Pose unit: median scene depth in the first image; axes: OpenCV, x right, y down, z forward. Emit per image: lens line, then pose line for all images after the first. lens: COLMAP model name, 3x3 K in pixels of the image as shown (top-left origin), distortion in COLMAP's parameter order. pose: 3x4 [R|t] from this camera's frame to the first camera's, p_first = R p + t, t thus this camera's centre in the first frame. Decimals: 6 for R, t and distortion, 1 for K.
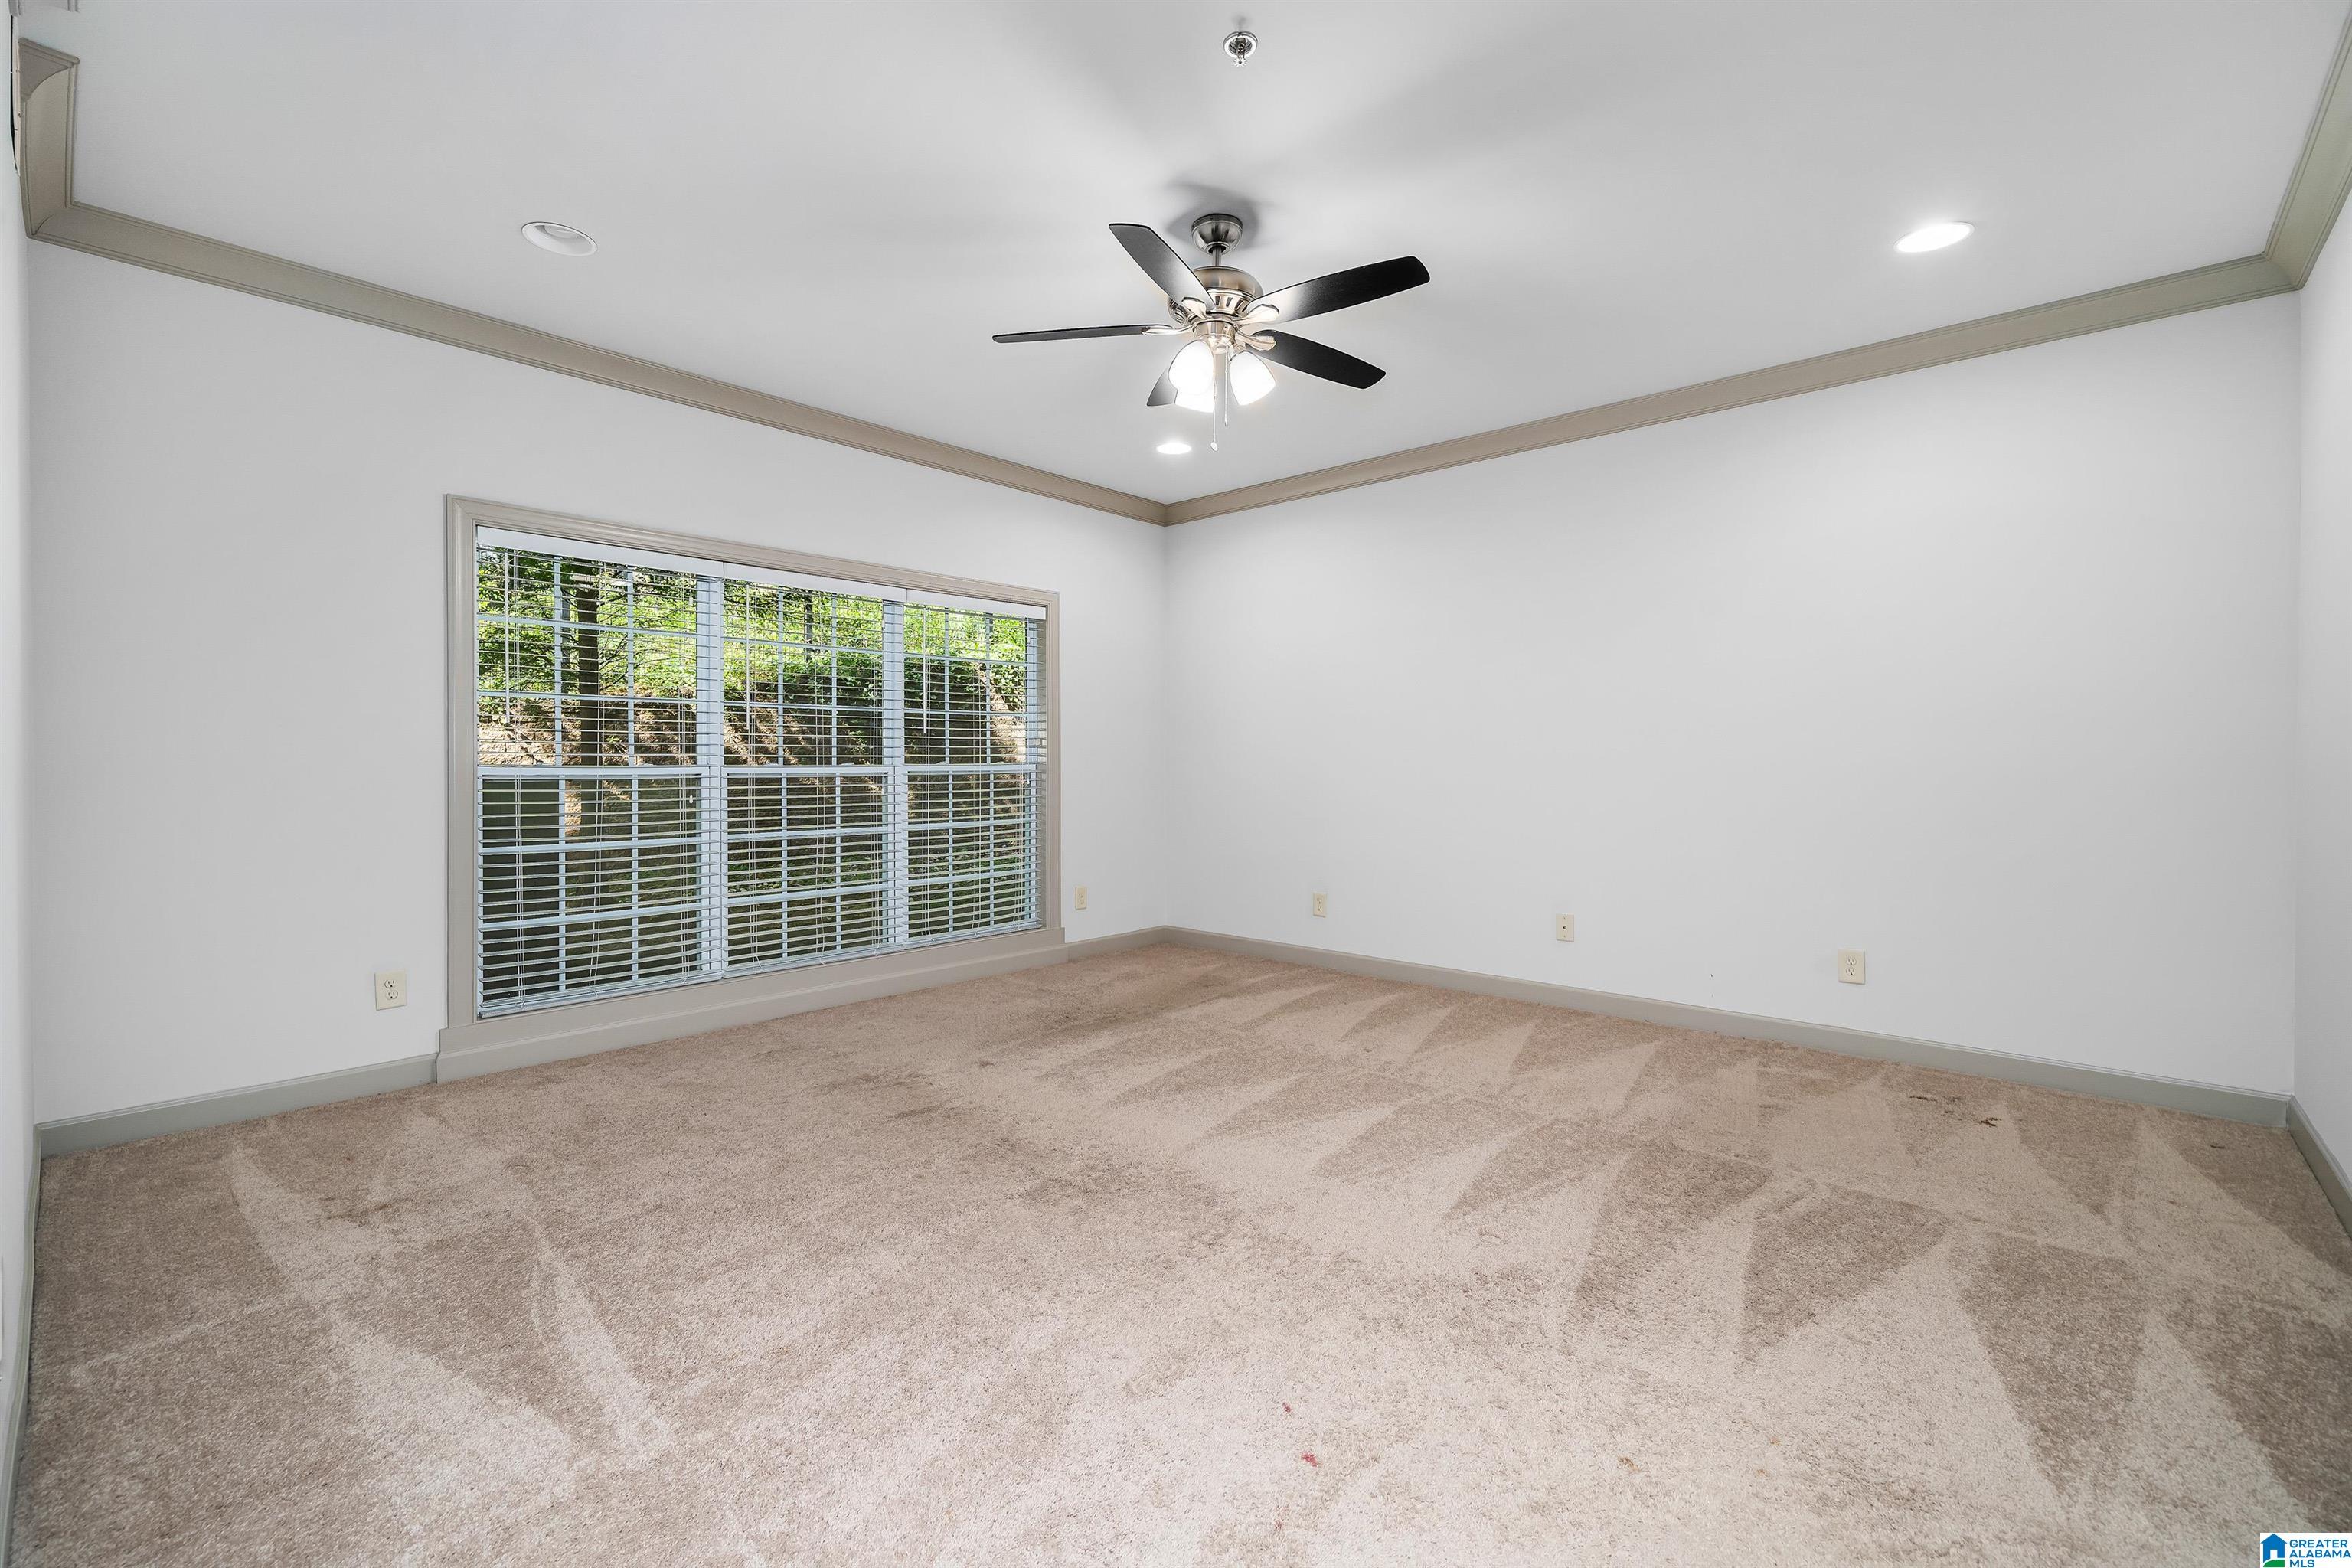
lens RADIAL K [[1026.8, 0, 1176.0], [0, 1026.8, 784.0], [0, 0, 1]] dist [-0.000075, 0.000186]
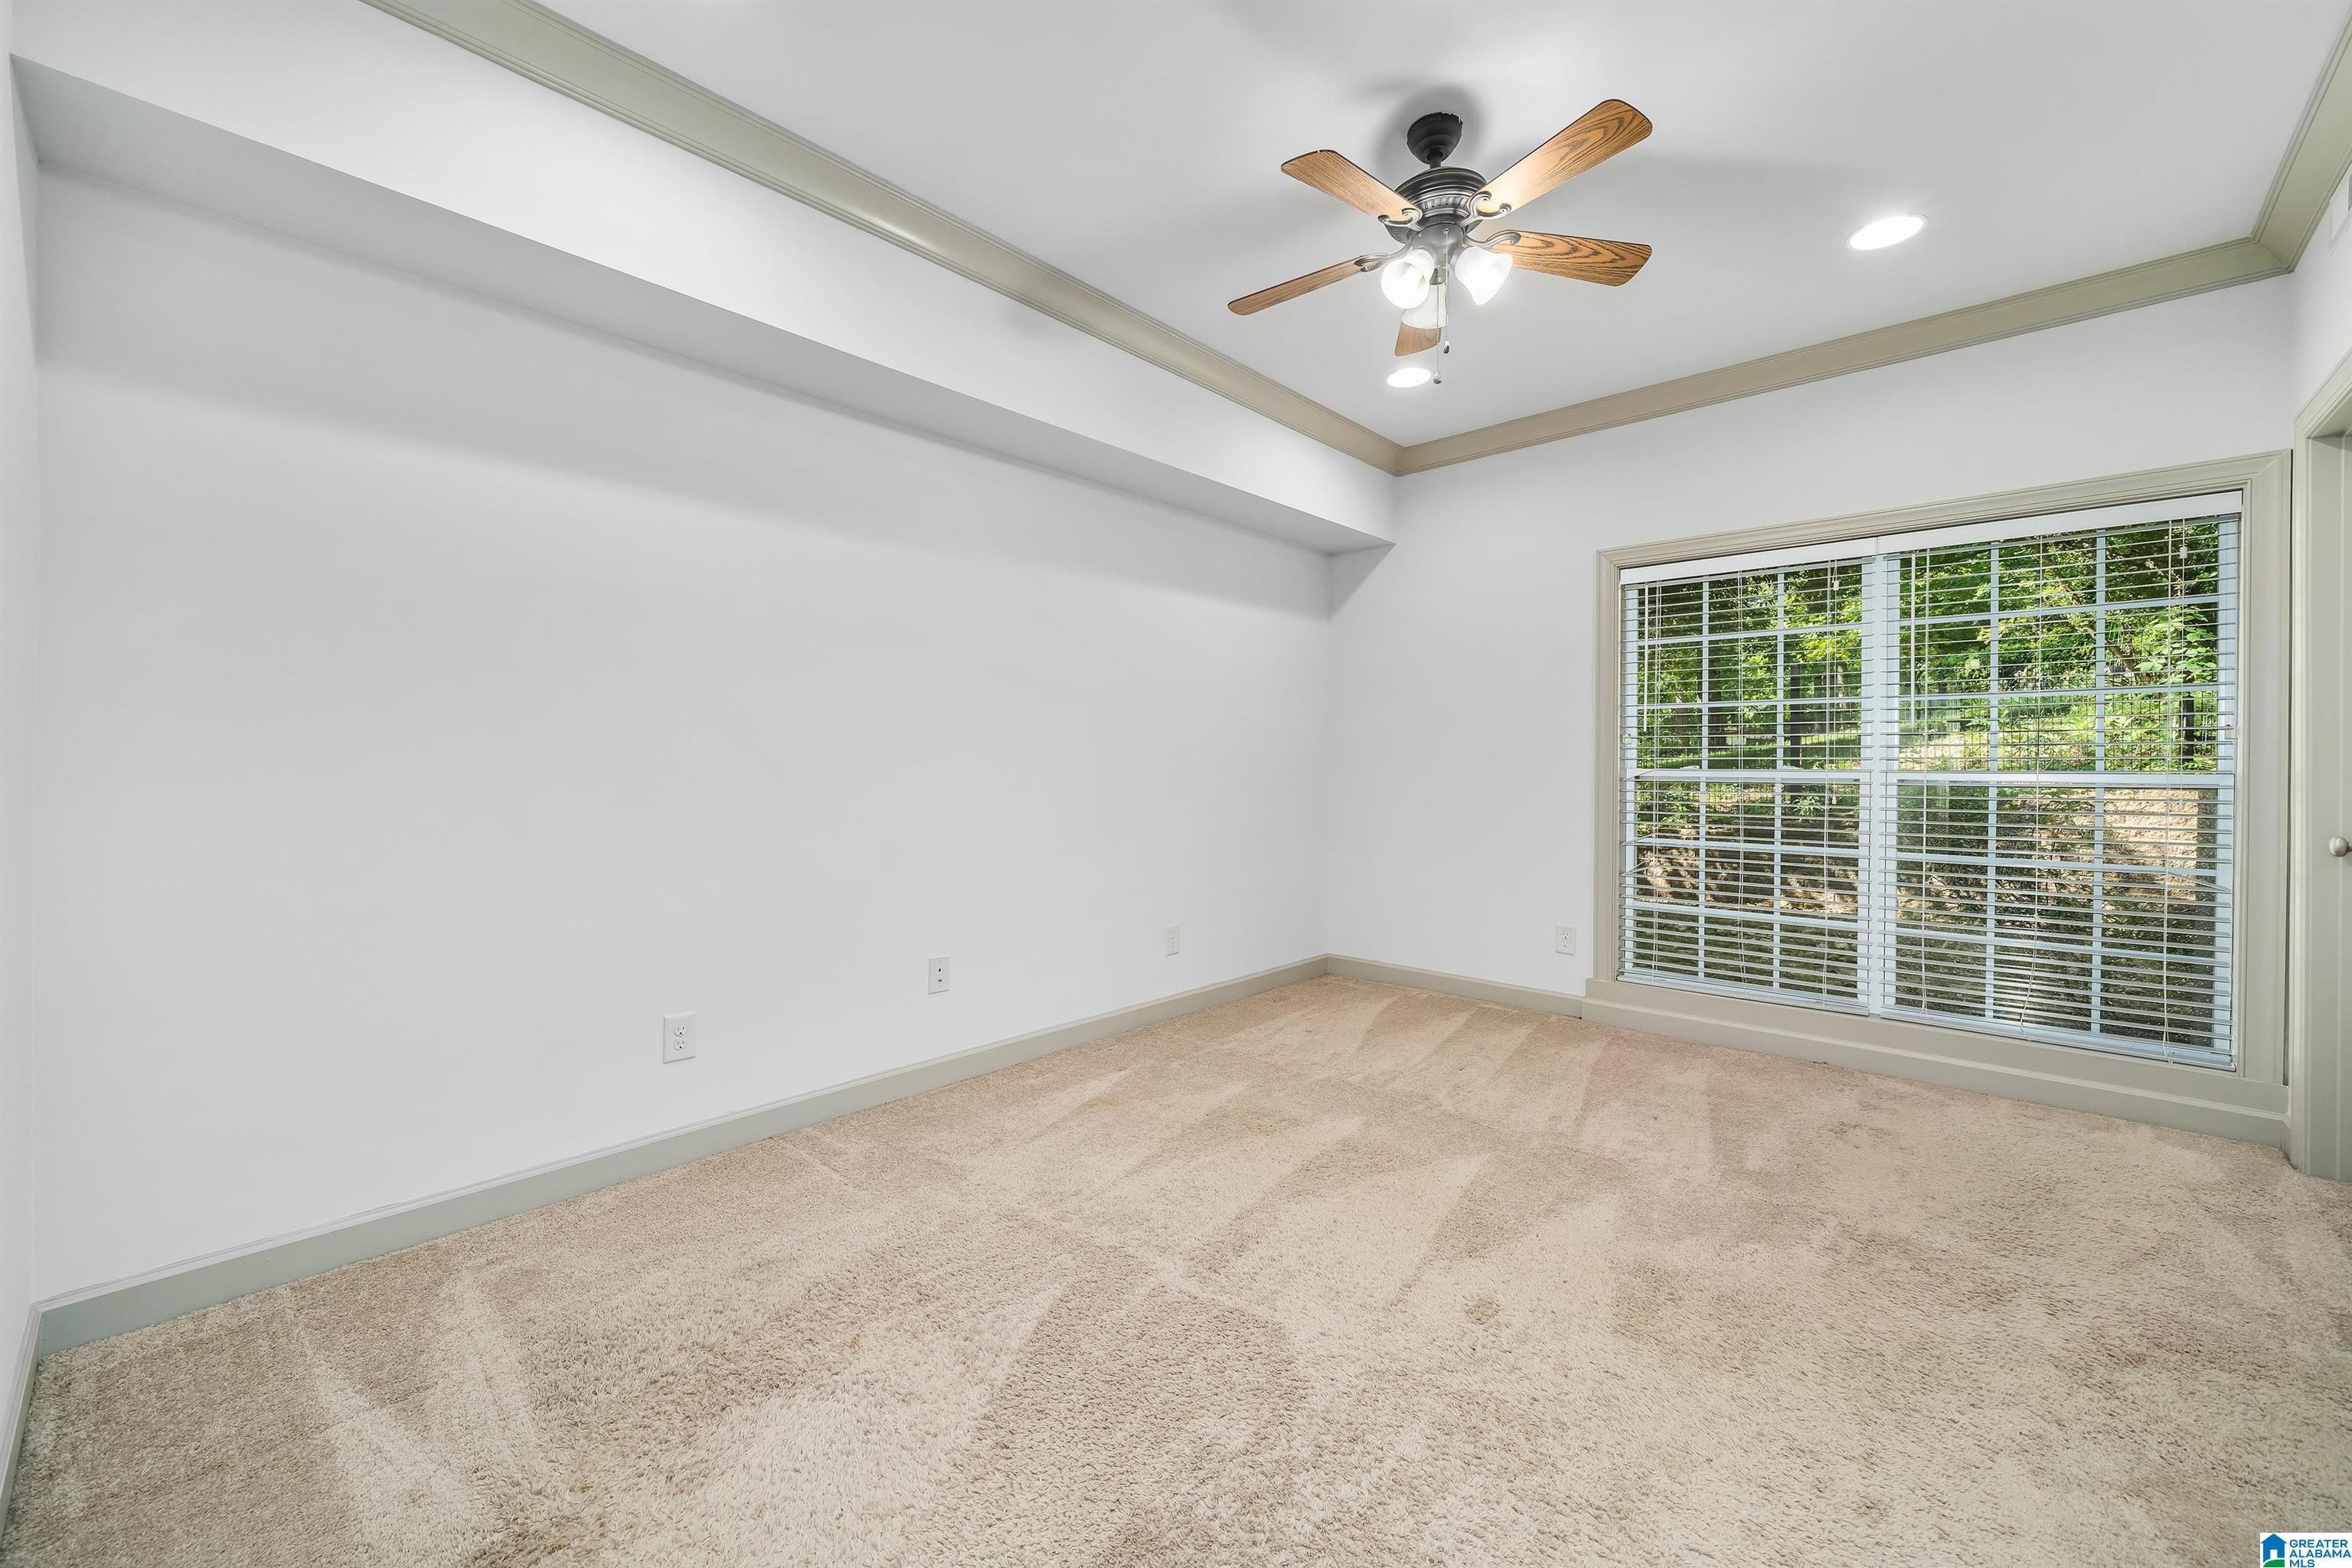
lens RADIAL K [[967.6, 0, 1176.0], [0, 967.6, 784.0], [0, 0, 1]] dist [0.001059, 0.000061]
pose [[-0.035512, 0.022197, -0.999123, 0.451637], [-0.021059, 0.999515, 0.022955, -0.014557], [0.999147, 0.021855, -0.035028, 0.499309]]
